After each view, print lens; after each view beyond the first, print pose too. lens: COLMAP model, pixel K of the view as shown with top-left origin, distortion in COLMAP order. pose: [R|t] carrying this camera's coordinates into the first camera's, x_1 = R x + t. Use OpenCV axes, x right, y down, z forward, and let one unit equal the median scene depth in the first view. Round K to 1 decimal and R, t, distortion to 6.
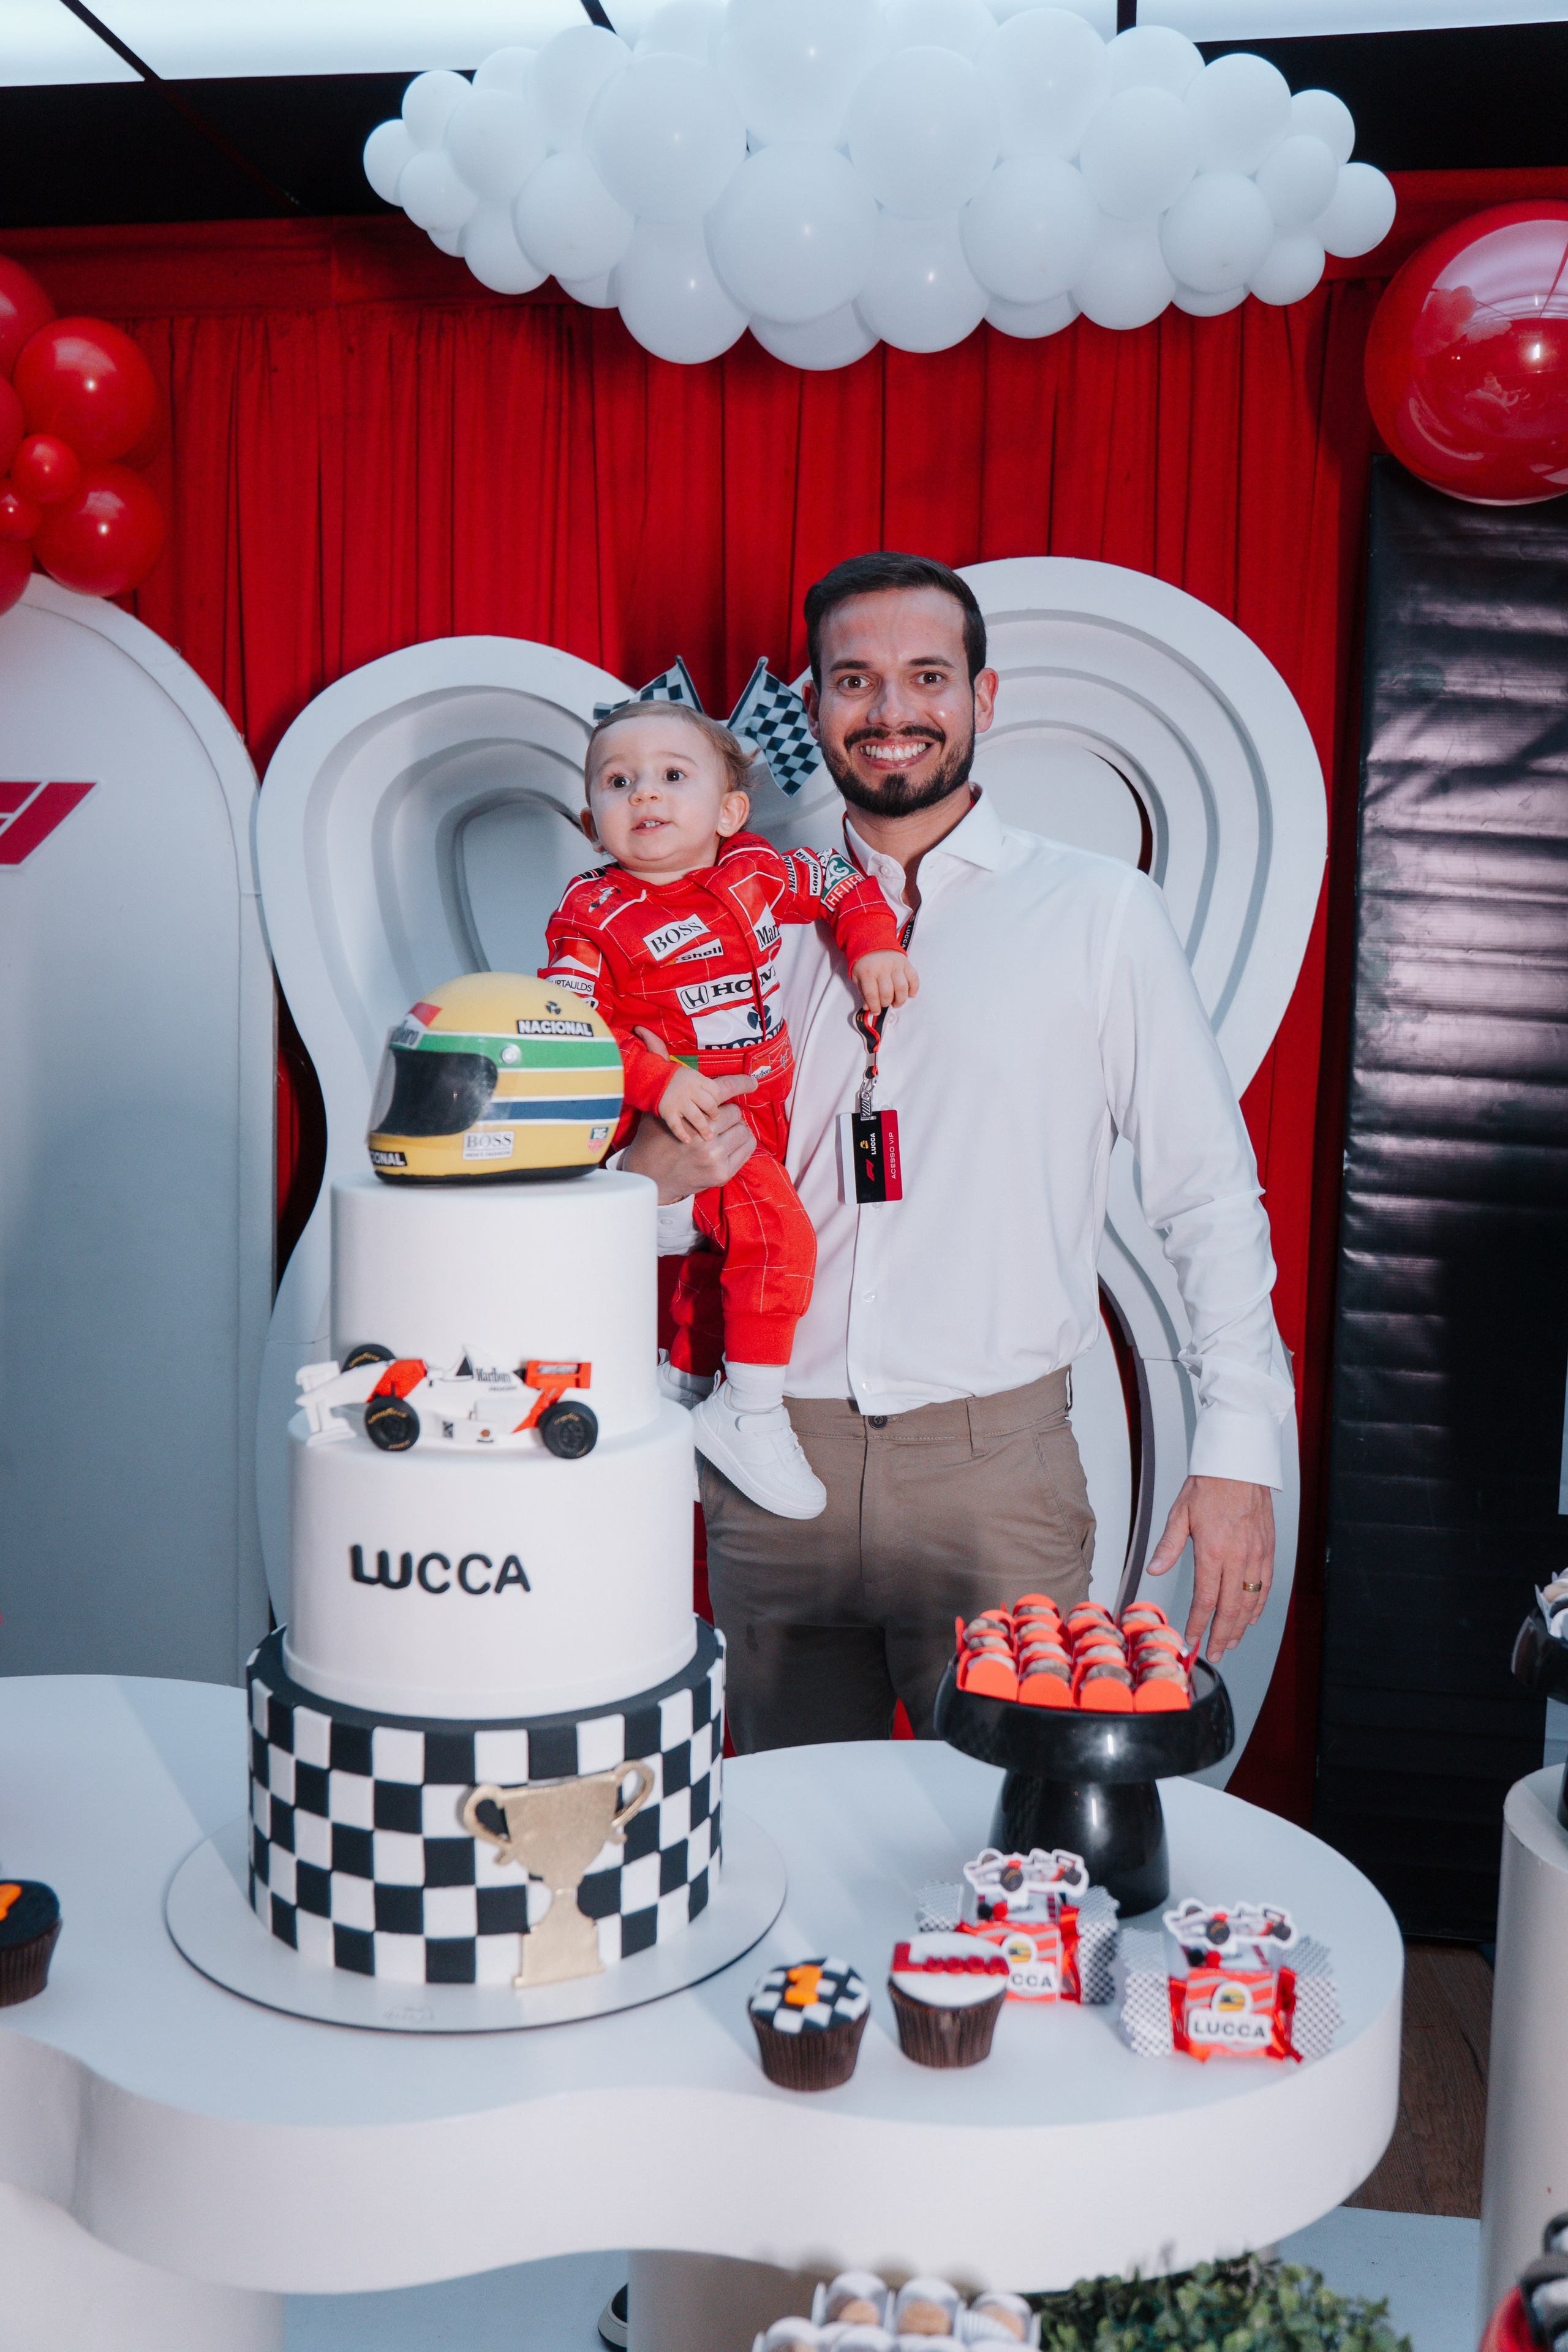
lens RADIAL K [[2087.2, 0, 782.4], [0, 2087.2, 1164.6], [0, 0, 1]] dist [-0.015904, -0.013129]
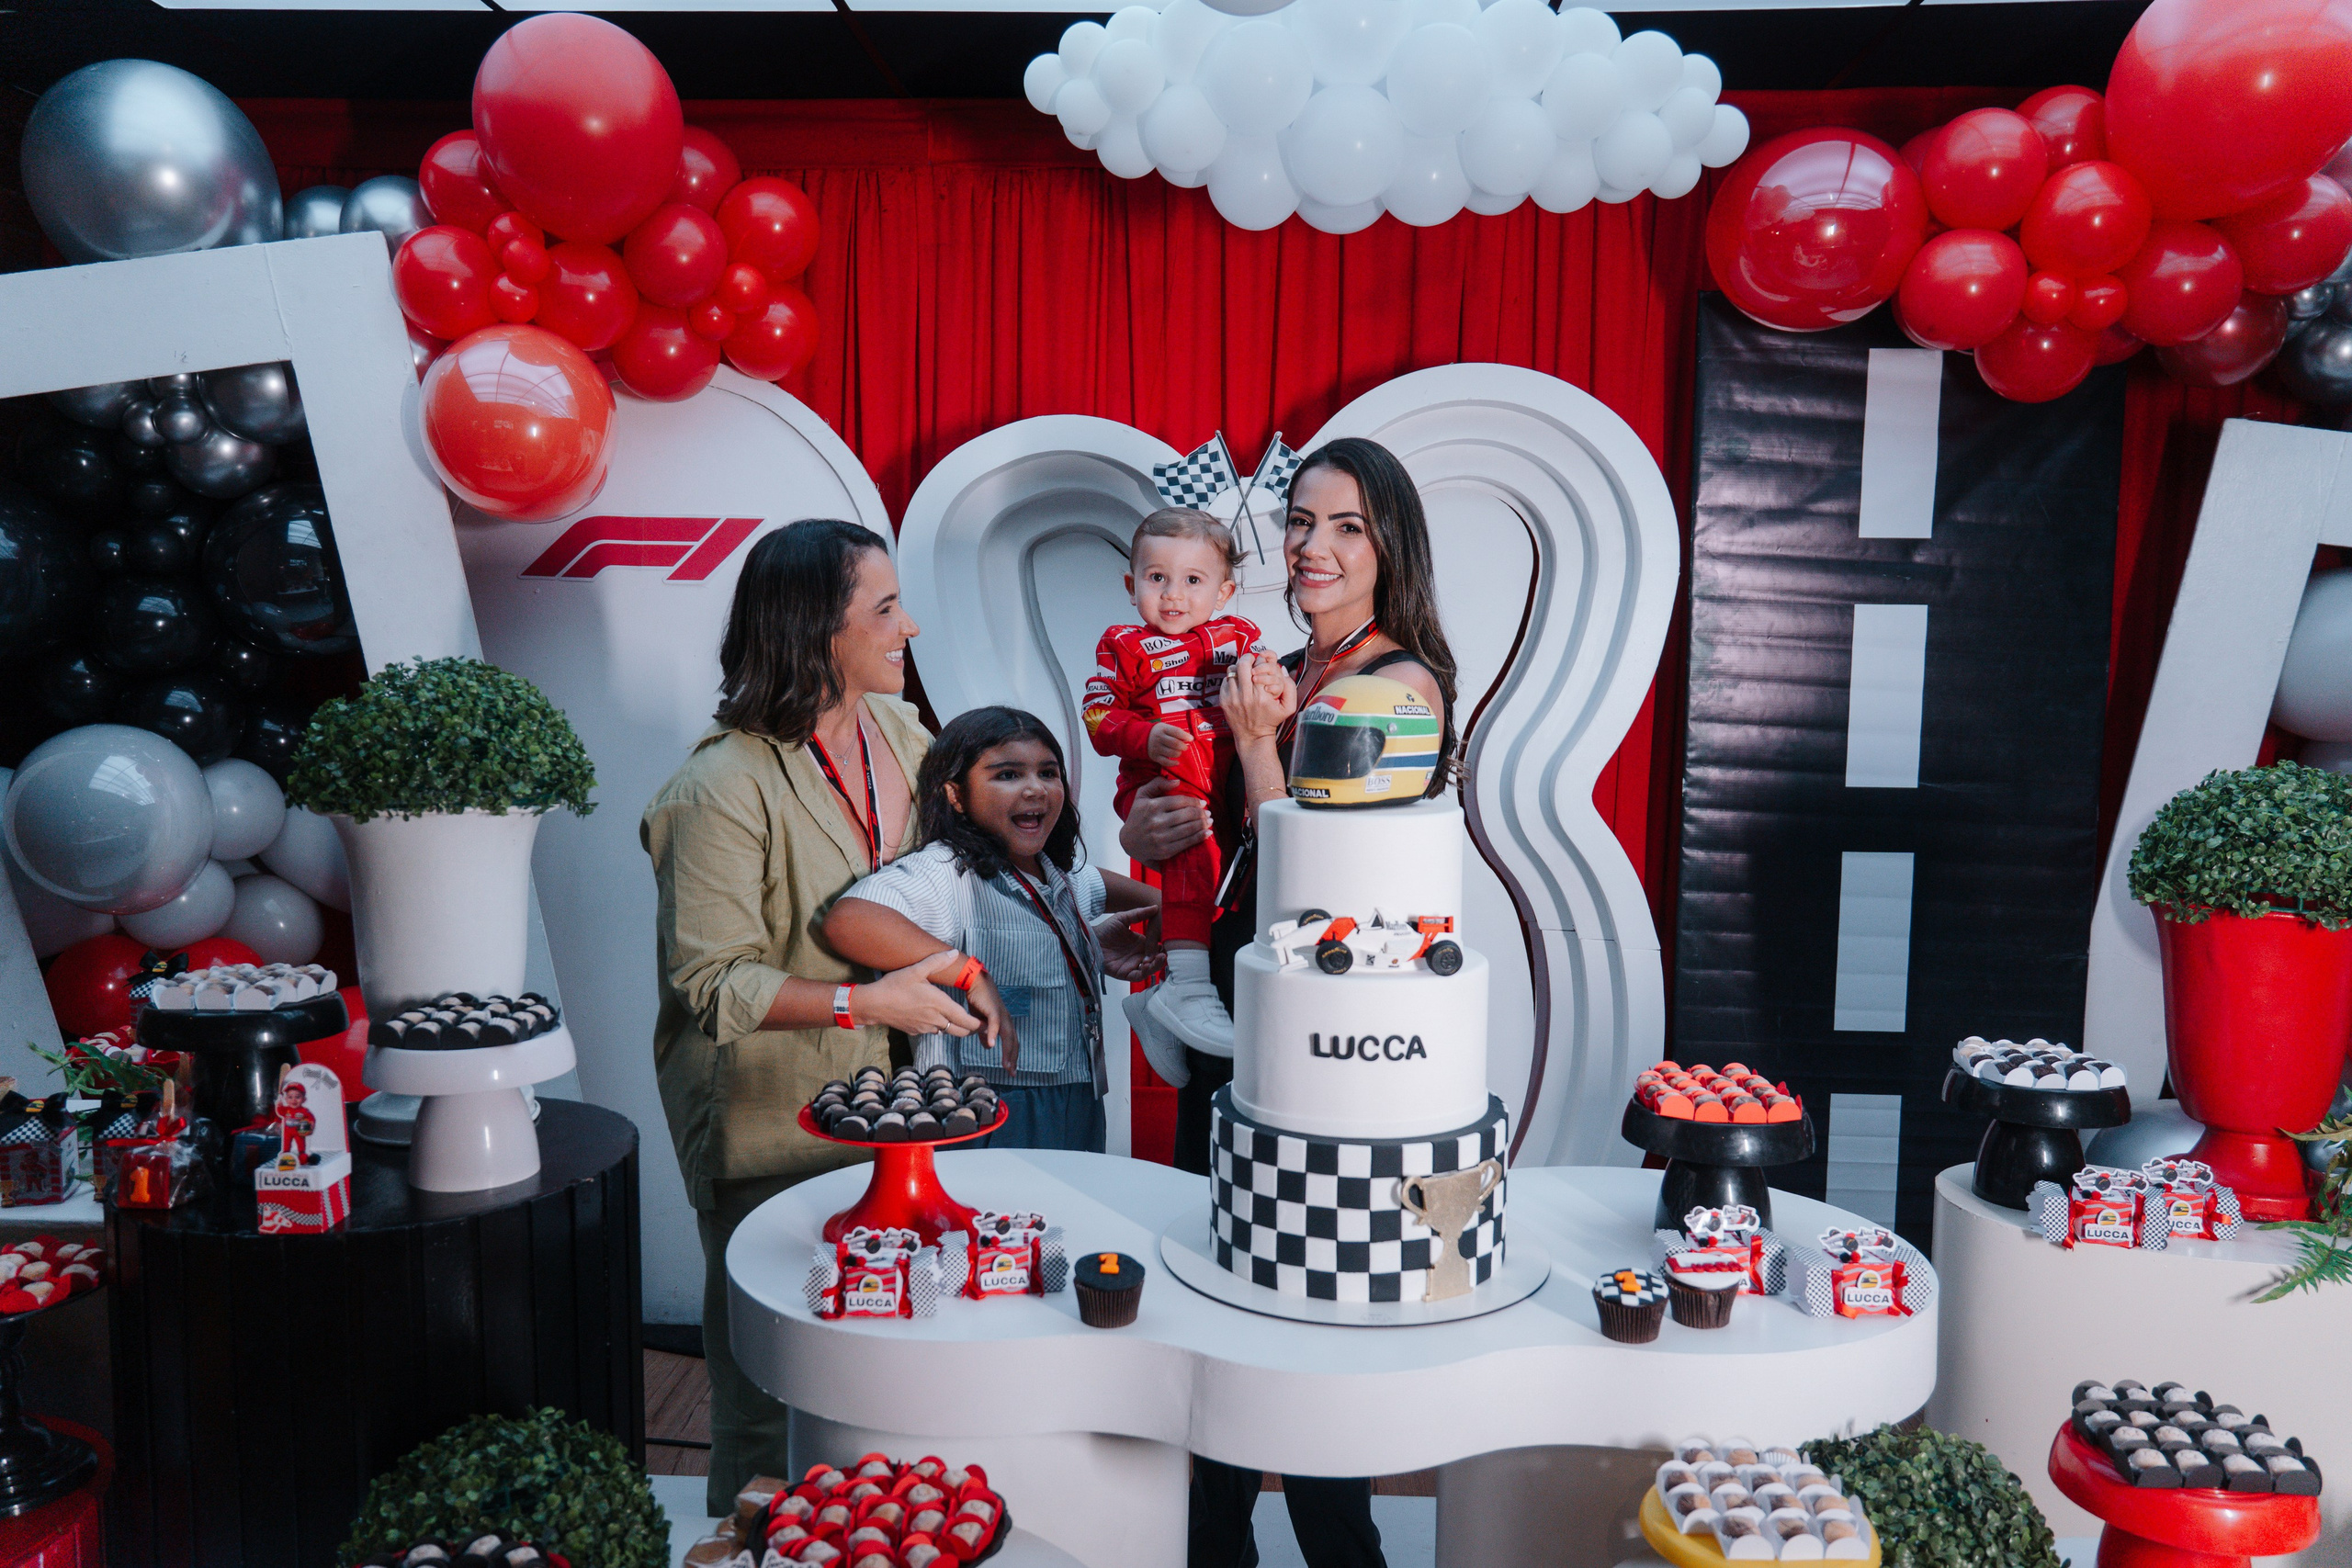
lens RADIAL K [[1729.5, 0, 1176.0], [0, 1729.5, 784.0], [0, 0, 1]] dist [-0.013660, 0.002378]
pose [[0.995254, -0.017545, 0.095721, -0.389248], [0.018320, 0.999806, -0.007227, -0.002076], [-0.095576, 0.008947, 0.995382, -0.285712]]
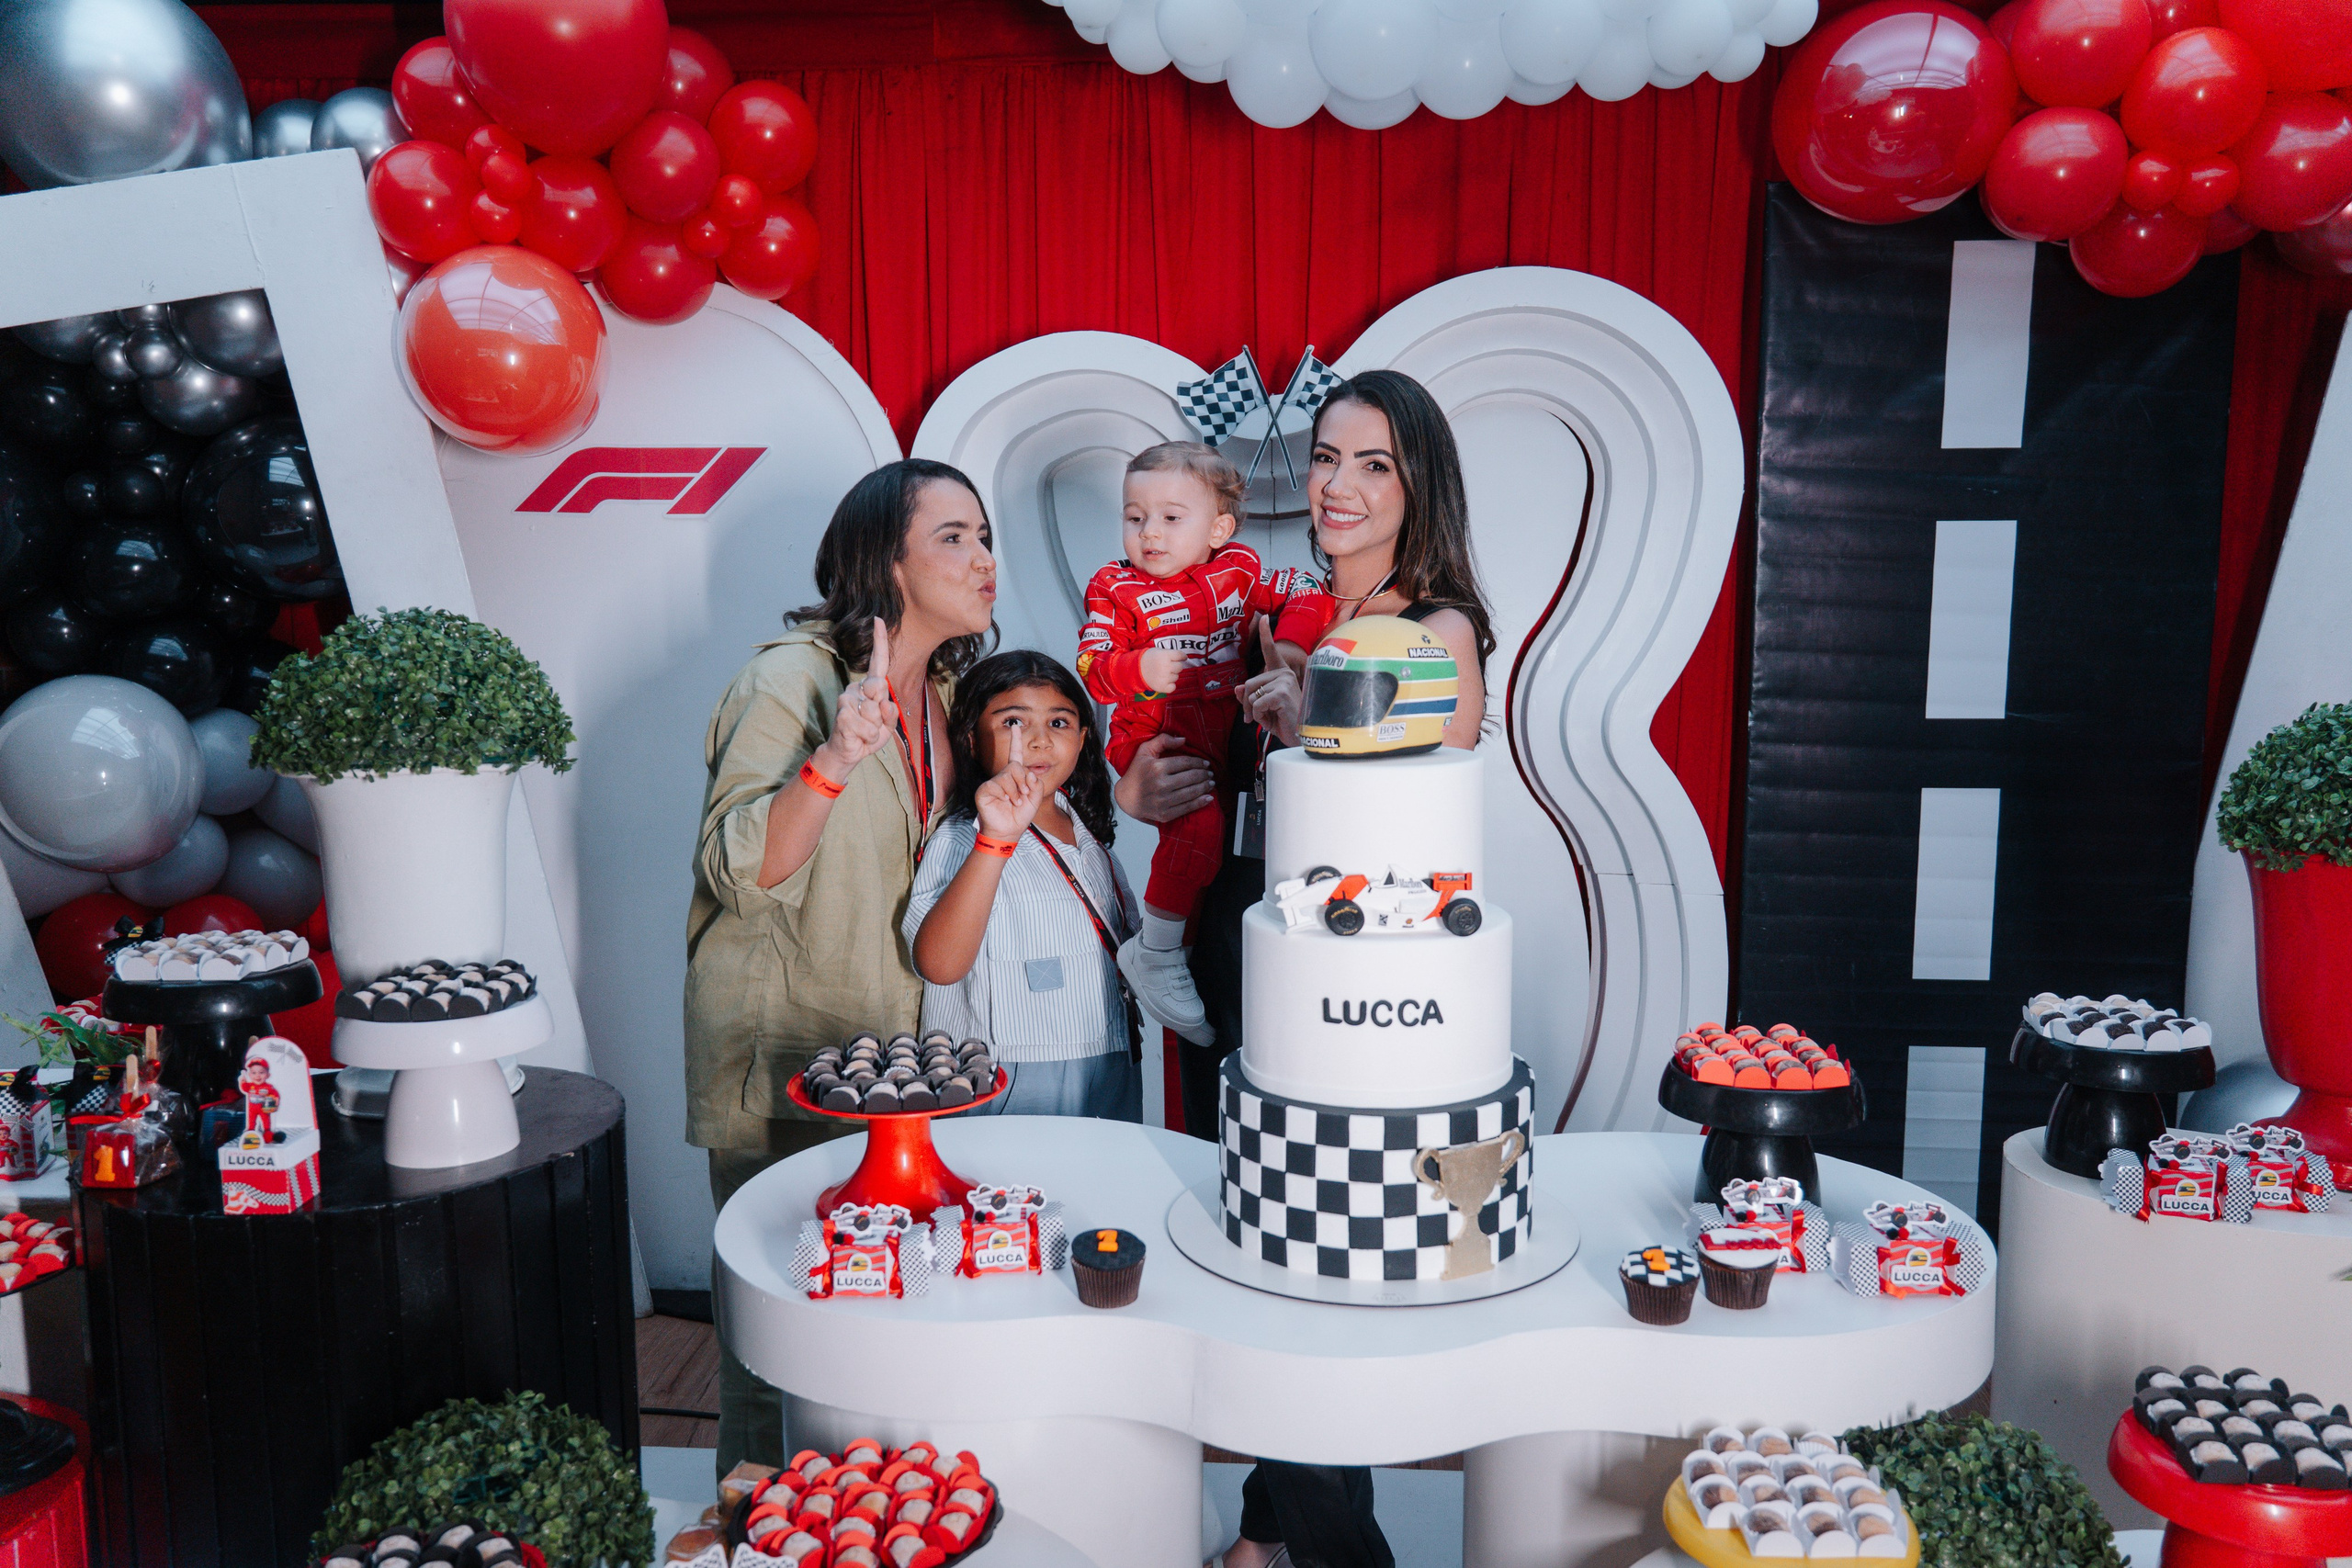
lens RADIAL K [[1823.1, 0, 1174.2], [0, 1823.1, 788.2], [0, 0, 1]] dist [0.000892, -0.007175]
pose [[0.997647, -0.031823, 0.060721, -0.347969], [0.029830, 0.998995, 0.033457, -0.016142], [-0.061724, -0.031567, 0.997594, -0.280026]]
